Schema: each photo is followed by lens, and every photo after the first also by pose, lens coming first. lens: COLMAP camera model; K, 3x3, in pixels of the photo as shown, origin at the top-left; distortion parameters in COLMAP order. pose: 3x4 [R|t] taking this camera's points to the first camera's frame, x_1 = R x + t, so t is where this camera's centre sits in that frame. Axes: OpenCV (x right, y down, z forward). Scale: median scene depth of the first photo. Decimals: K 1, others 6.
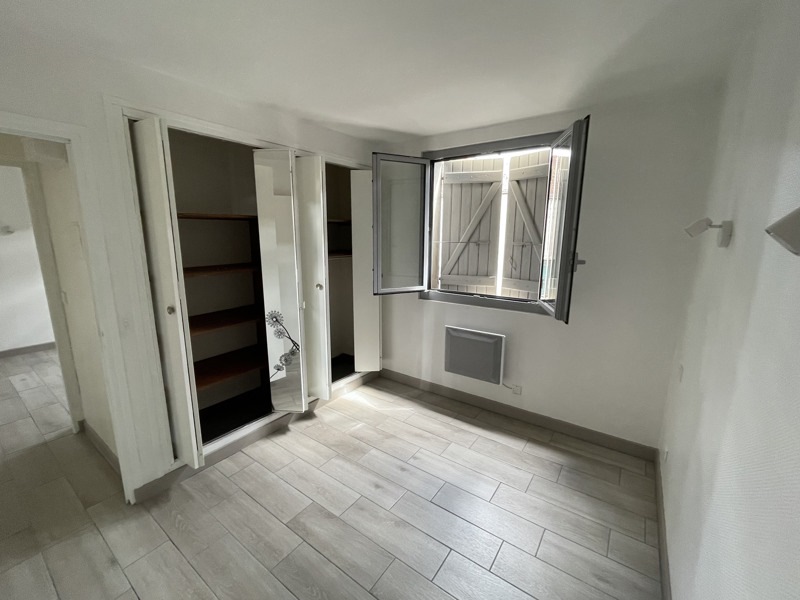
lens RADIAL K [[339.2, 0, 400.0], [0, 339.2, 300.0], [0, 0, 1]] dist [-0.000910, -0.000265]
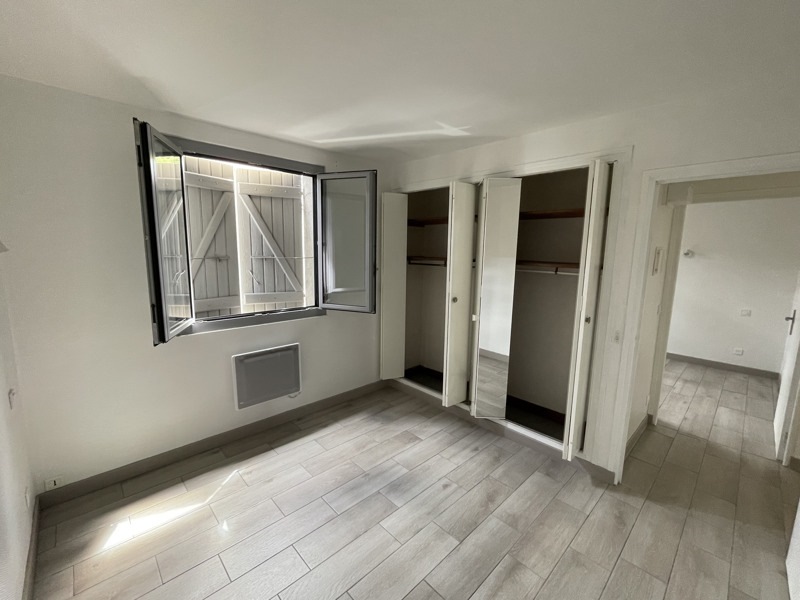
lens RADIAL K [[330.3, 0, 399.2], [0, 330.3, 314.1], [0, 0, 1]] dist [0.000551, -0.000006]
pose [[0.195687, -0.187456, 0.962584, -0.568151], [0.175523, 0.972406, 0.153686, -0.083852], [-0.964831, 0.138881, 0.223189, 0.406414]]
